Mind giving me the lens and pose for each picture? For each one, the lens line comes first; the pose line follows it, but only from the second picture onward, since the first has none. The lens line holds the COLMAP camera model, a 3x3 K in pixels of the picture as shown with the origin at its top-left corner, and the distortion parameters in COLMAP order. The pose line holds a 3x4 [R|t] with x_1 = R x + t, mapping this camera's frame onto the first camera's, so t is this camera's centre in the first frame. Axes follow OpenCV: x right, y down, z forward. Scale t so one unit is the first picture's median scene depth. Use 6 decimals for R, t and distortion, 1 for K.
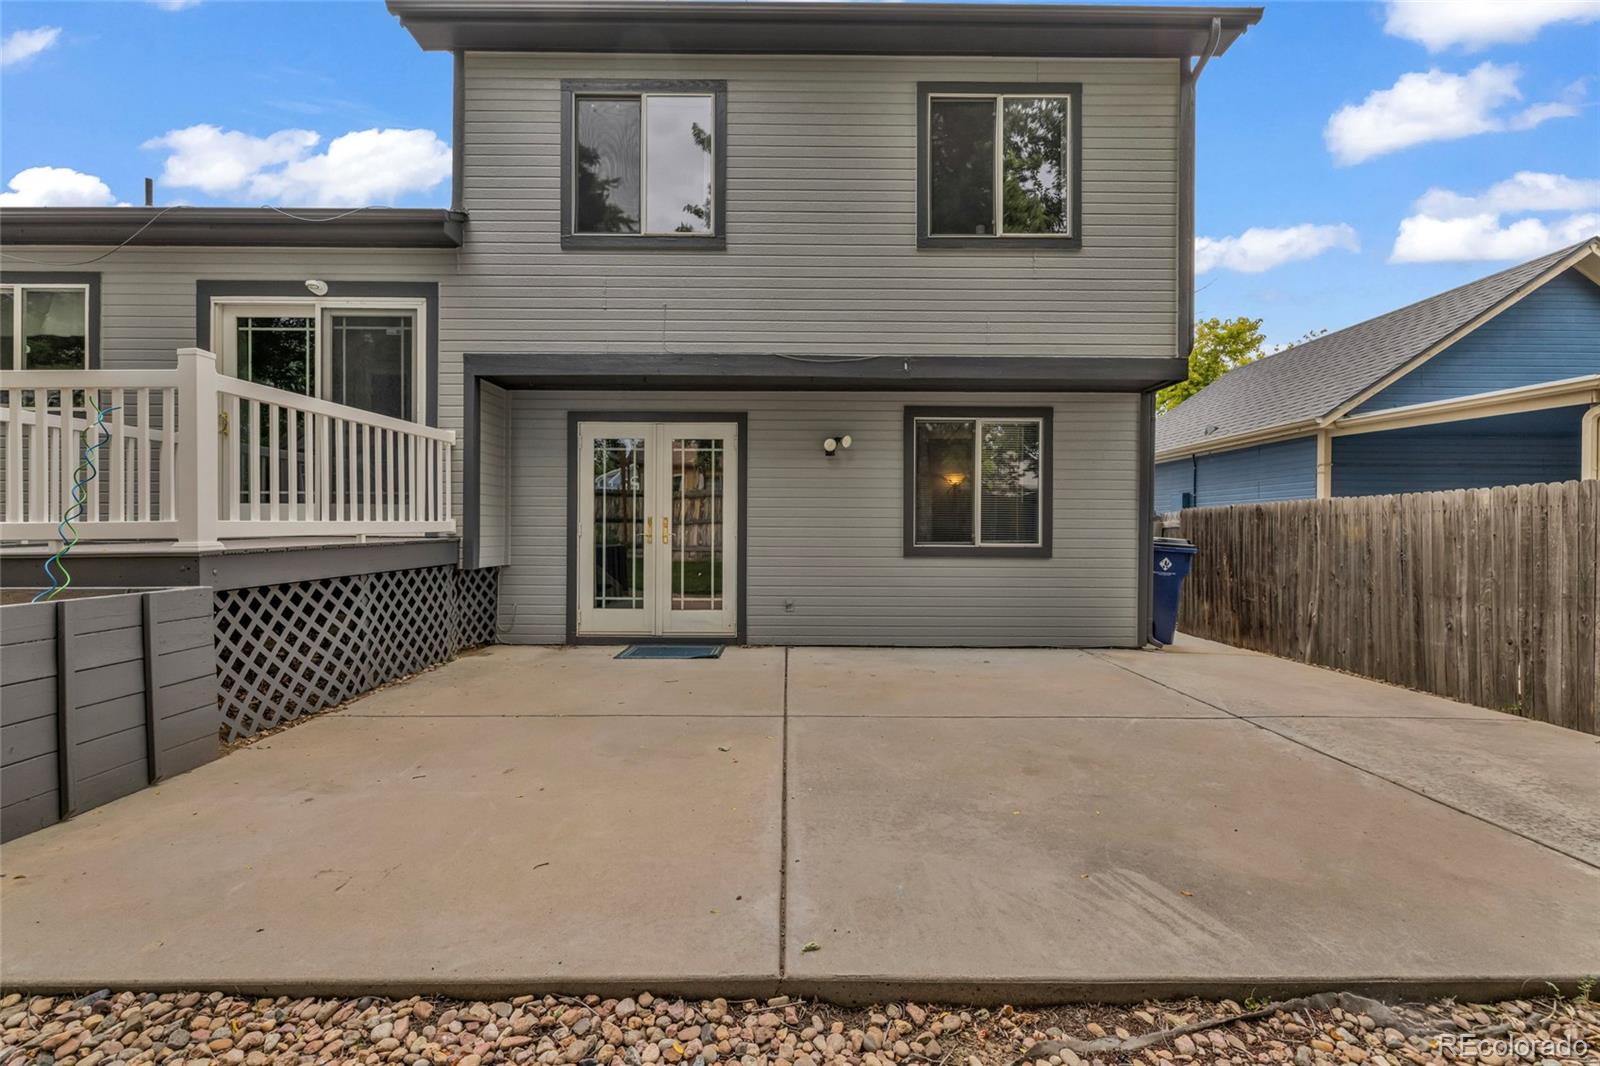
lens RADIAL K [[677.7, 0, 791.2], [0, 677.7, 532.0], [0, 0, 1]] dist [-0.000448, 0.001013]
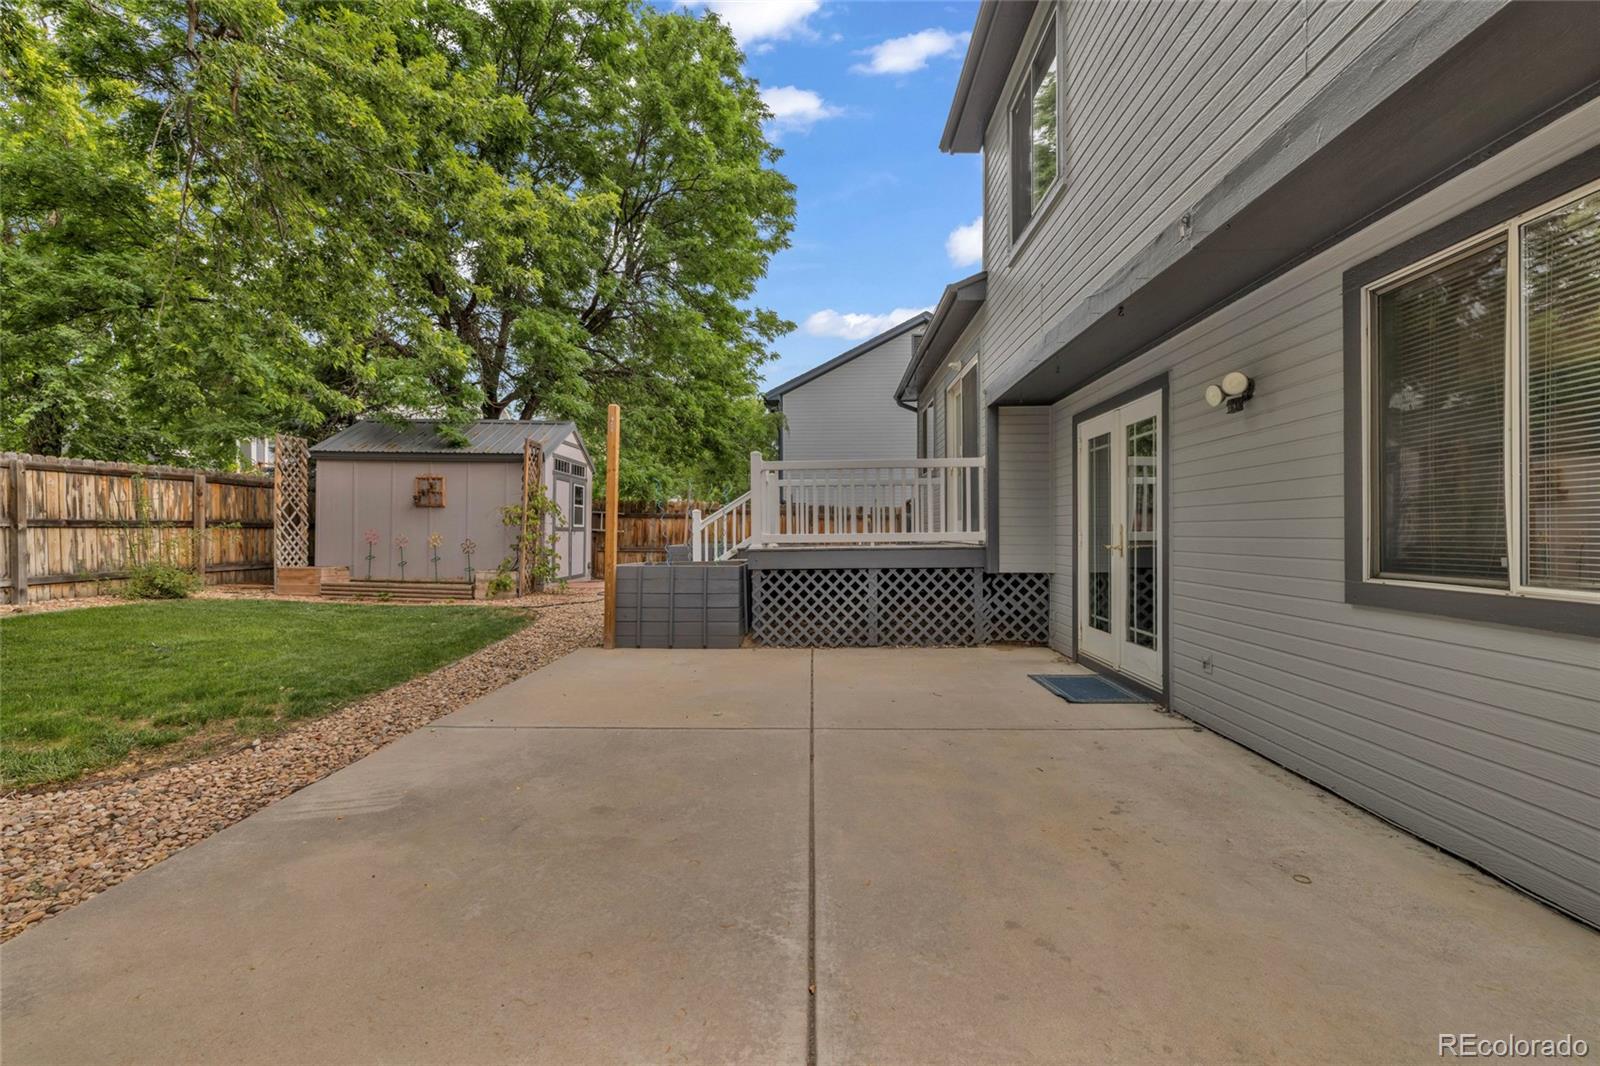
lens RADIAL K [[677.7, 0, 813.9], [0, 677.7, 532.6], [0, 0, 1]] dist [-0.000448, 0.001013]
pose [[-0.028423, -0.003824, -0.999589, 0.684839], [-0.003217, 0.999988, -0.003734, -0.009126], [0.999591, 0.003110, -0.028435, 0.713032]]
